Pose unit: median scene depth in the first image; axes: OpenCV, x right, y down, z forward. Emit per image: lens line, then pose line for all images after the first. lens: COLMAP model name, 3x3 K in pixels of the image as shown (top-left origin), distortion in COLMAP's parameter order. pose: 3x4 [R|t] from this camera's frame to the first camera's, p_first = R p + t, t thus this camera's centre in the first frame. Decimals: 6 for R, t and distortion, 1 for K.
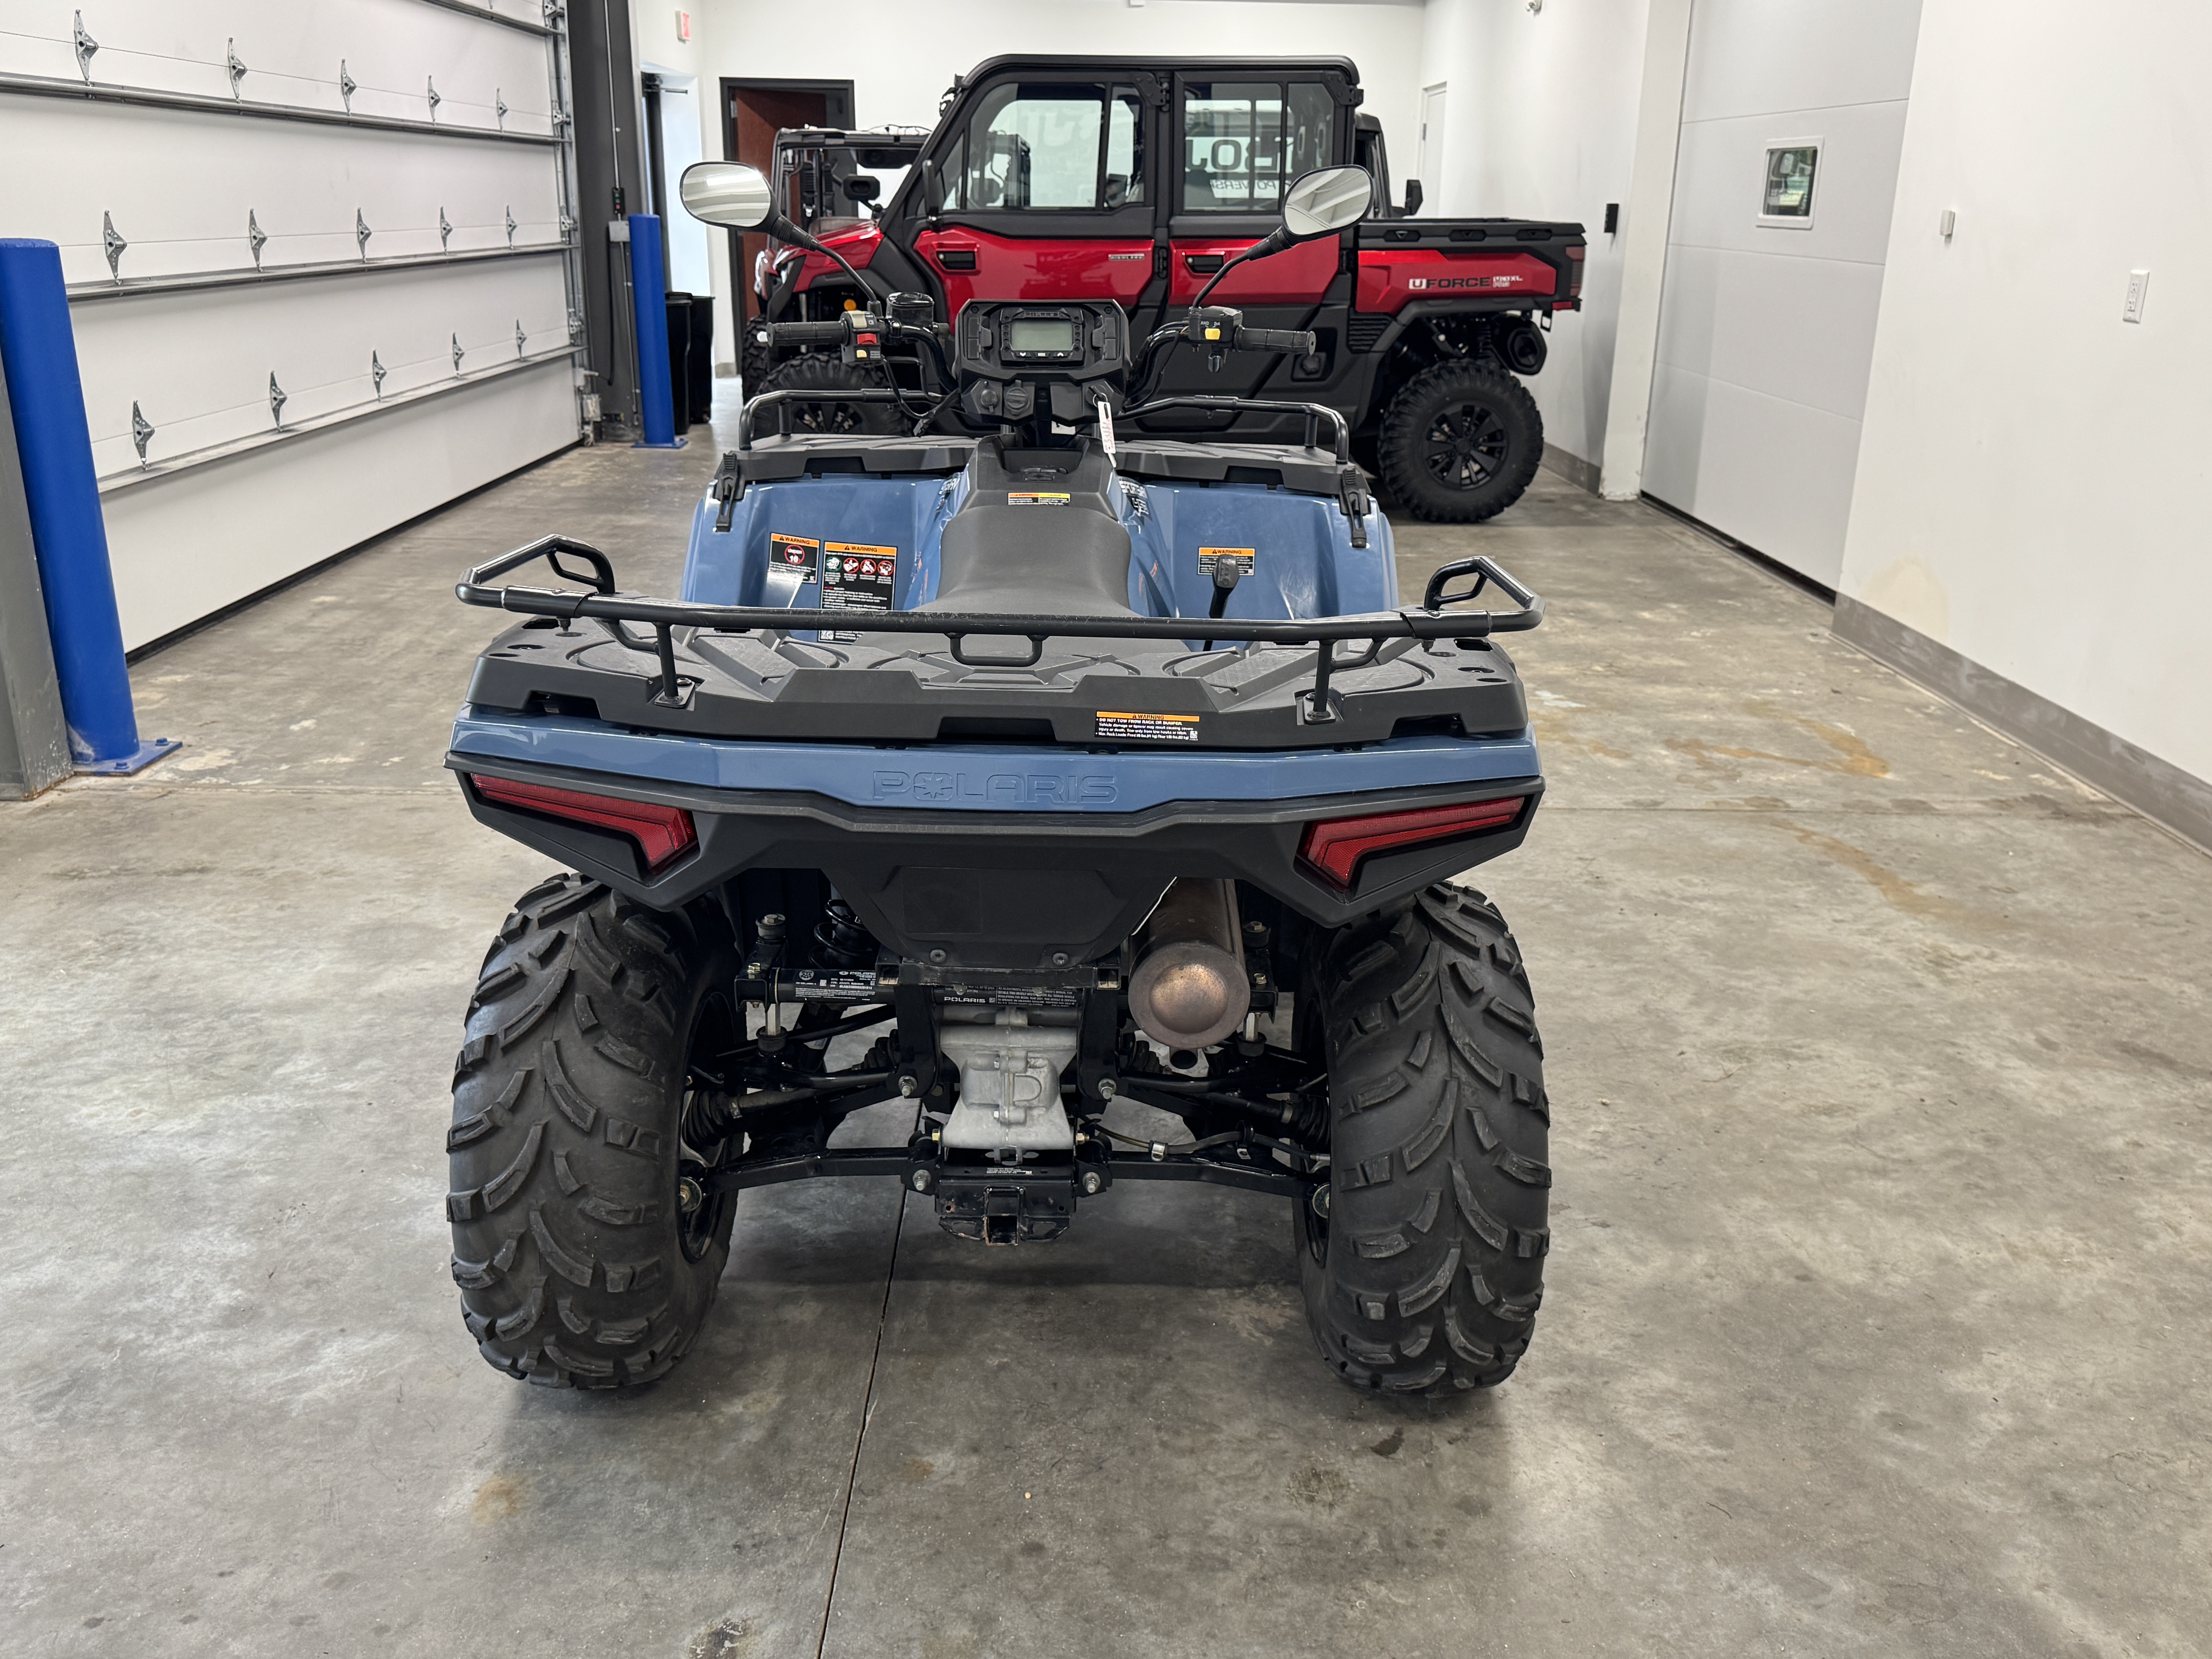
lens RADIAL K [[1855.2, 0, 1109.8], [0, 1855.2, 820.0], [0, 0, 1]] dist [0.012977, -0.010237]
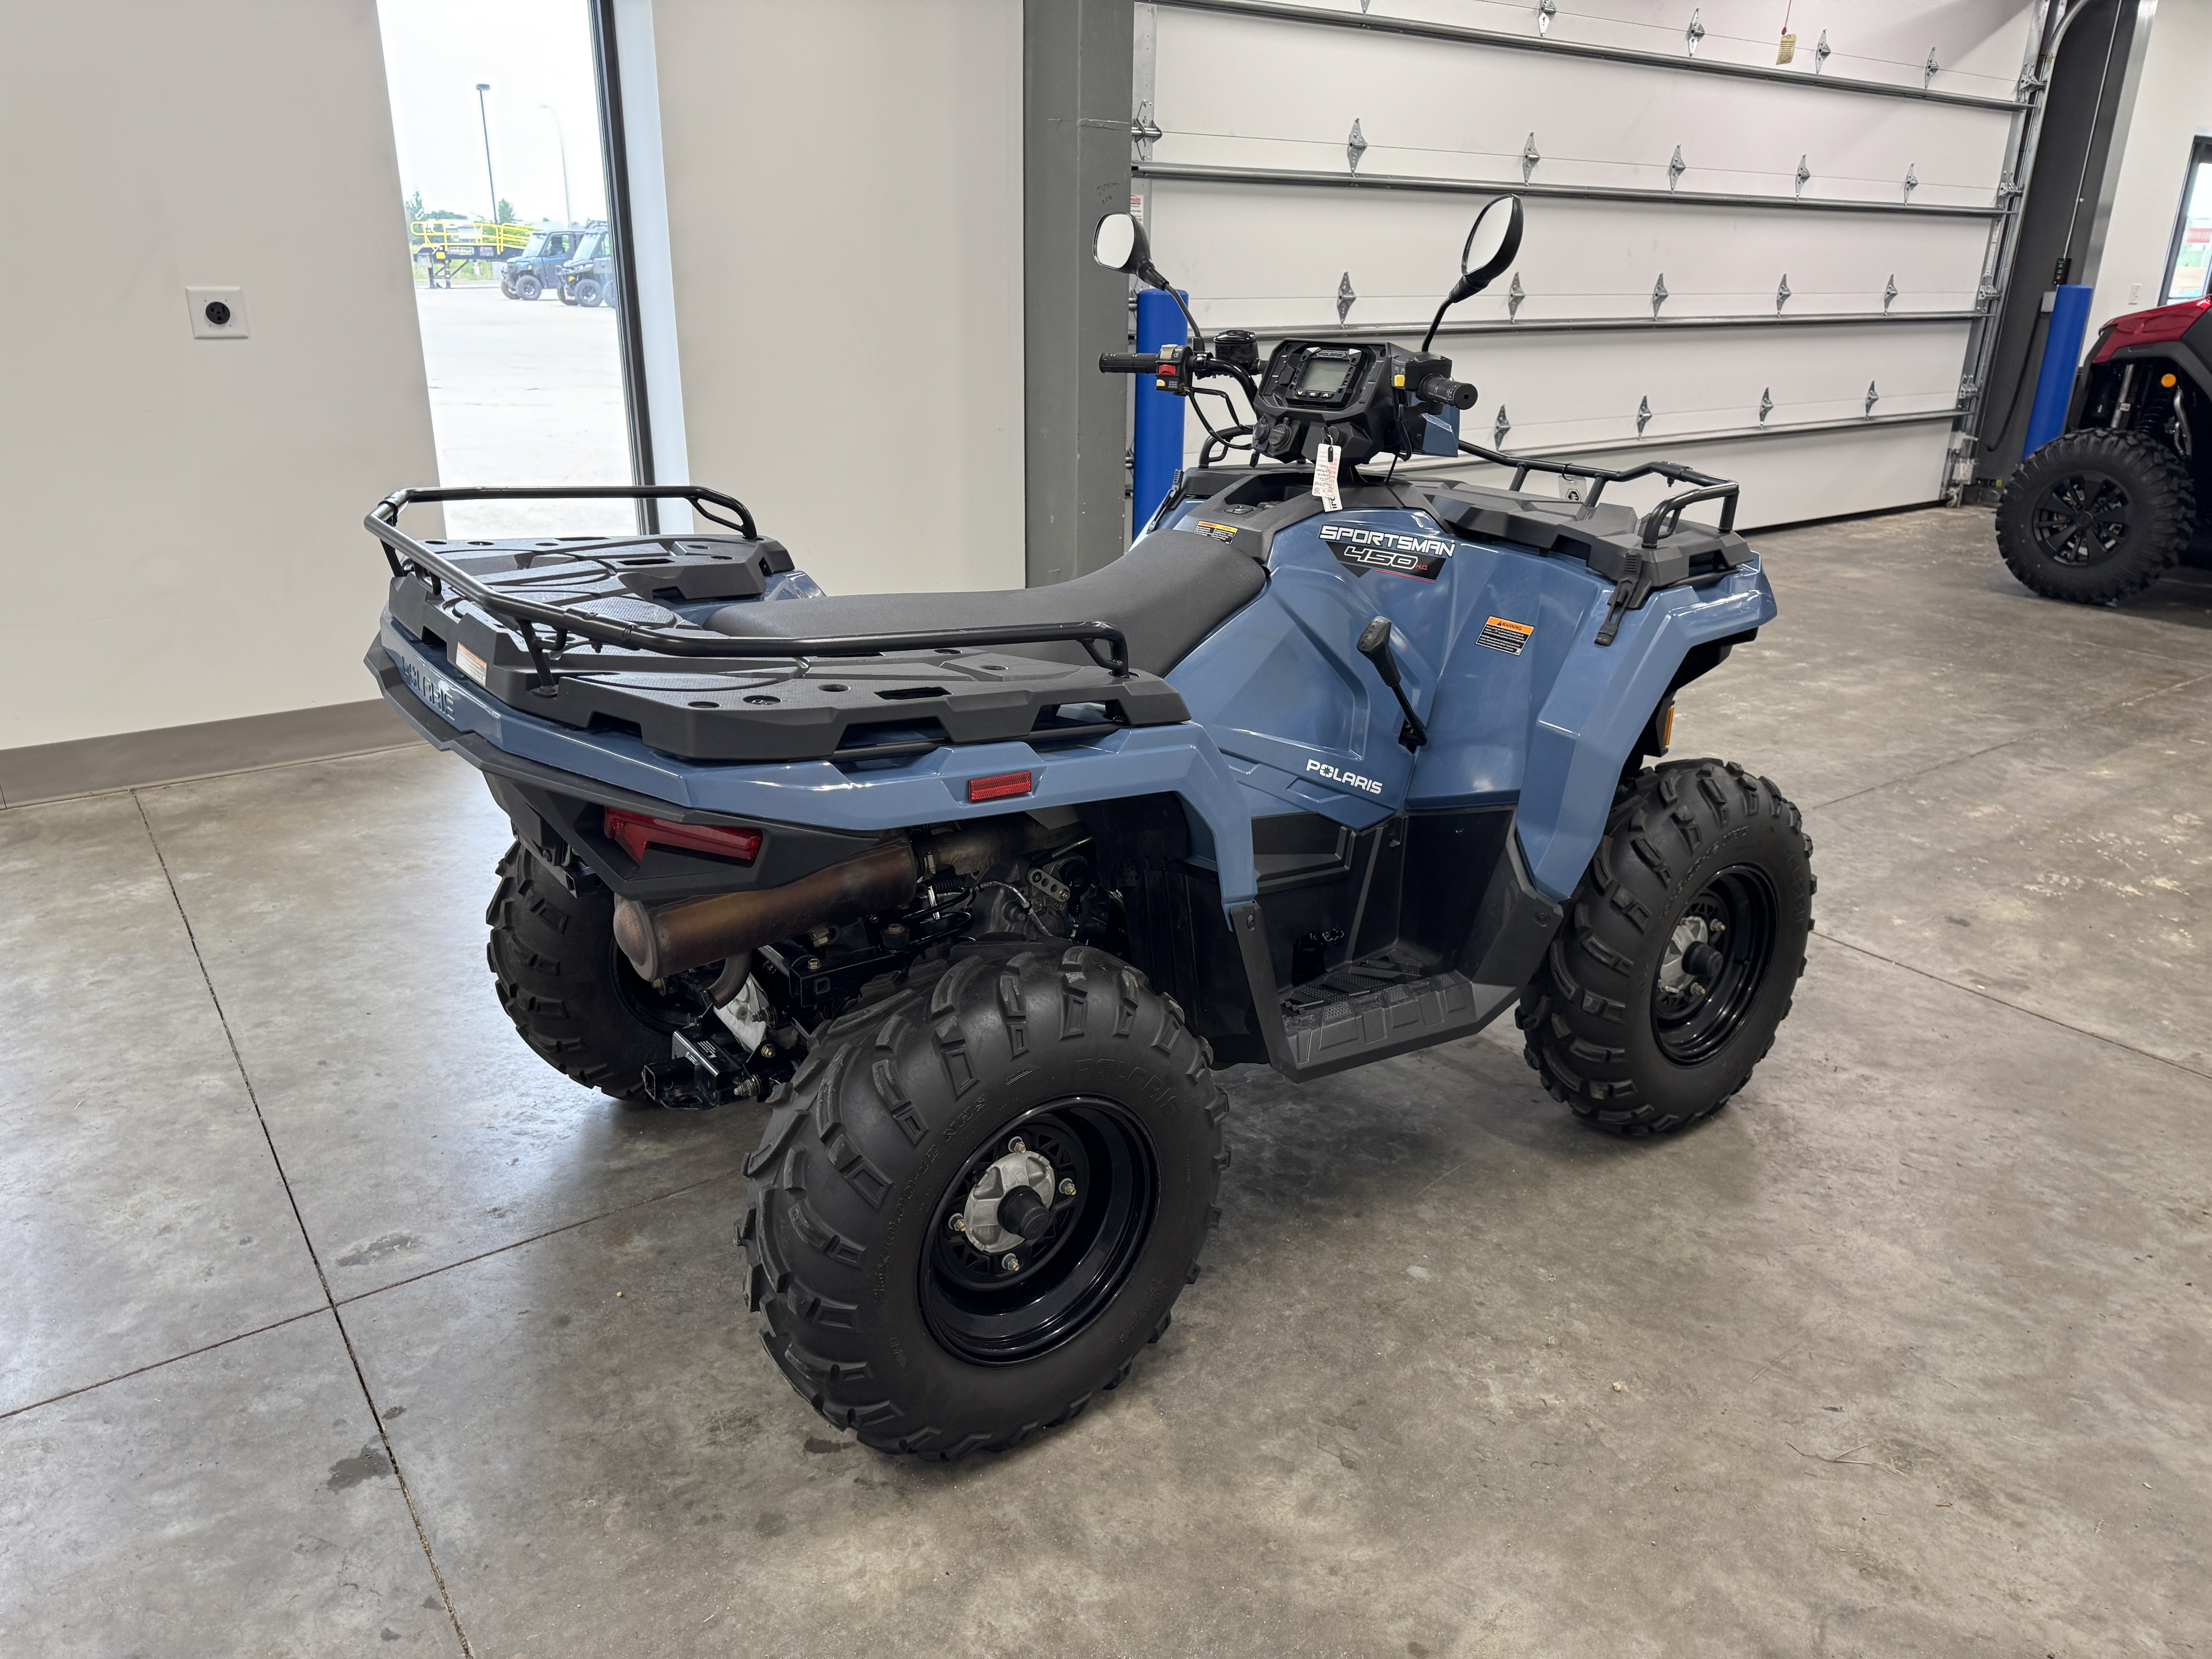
lens RADIAL K [[1559.8, 0, 1108.6], [0, 1559.8, 823.3], [0, 0, 1]] dist [0.023398, -0.024996]
pose [[0.582402, 0.270936, -0.766421, 0.505839], [-0.261938, 0.955083, 0.138583, -0.095186], [0.769543, 0.120044, 0.627211, 0.335411]]
